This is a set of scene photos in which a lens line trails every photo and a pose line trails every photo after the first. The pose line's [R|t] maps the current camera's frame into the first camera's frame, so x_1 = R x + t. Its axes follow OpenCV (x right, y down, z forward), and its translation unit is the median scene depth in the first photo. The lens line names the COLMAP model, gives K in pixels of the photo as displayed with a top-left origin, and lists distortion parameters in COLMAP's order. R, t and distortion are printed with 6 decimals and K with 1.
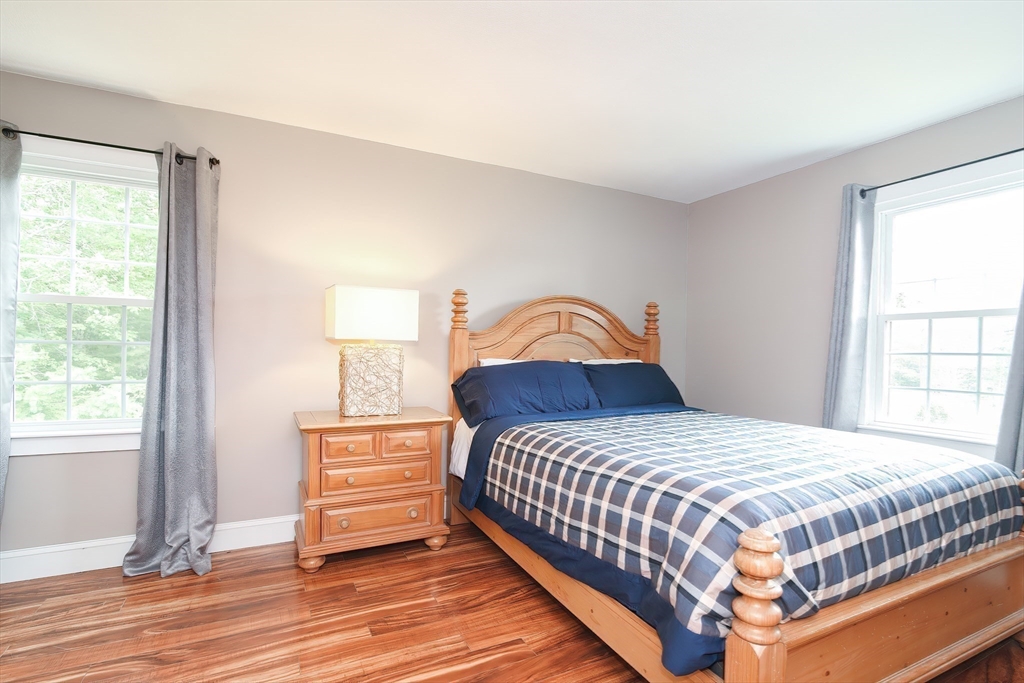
lens RADIAL K [[481.3, 0, 513.0], [0, 481.3, 342.6], [0, 0, 1]] dist [-0.003214, -0.000370]
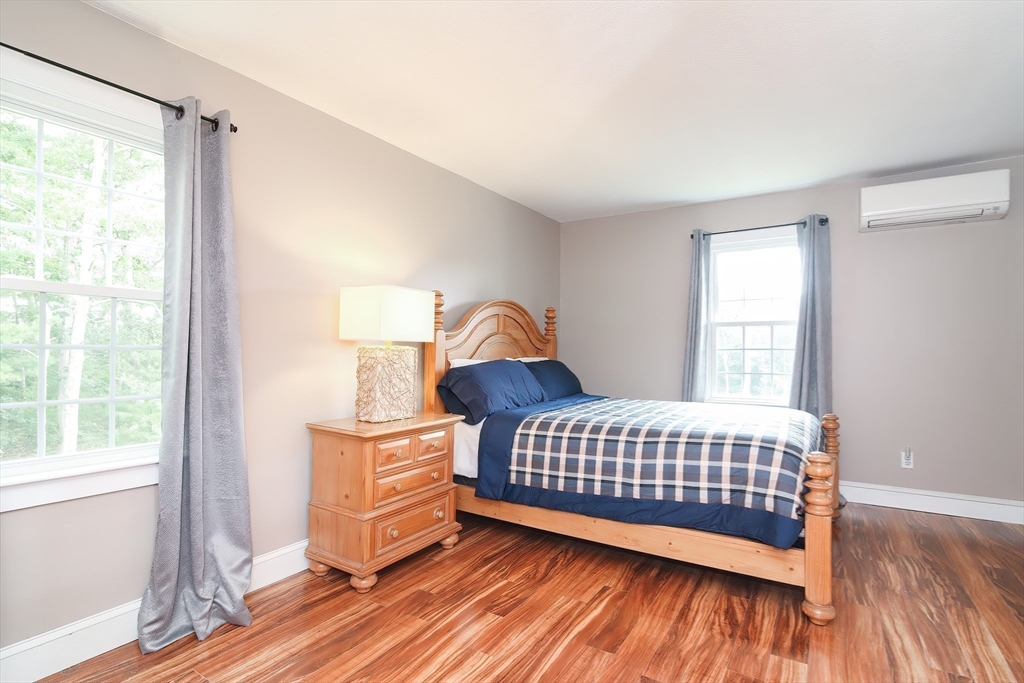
lens RADIAL K [[525.6, 0, 505.8], [0, 525.6, 327.9], [0, 0, 1]] dist [-0.004927, -0.000381]
pose [[0.852679, 0.010356, 0.522332, -0.688865], [0.002775, 0.999700, -0.024351, -0.006261], [-0.522427, 0.022213, 0.852394, -0.015525]]
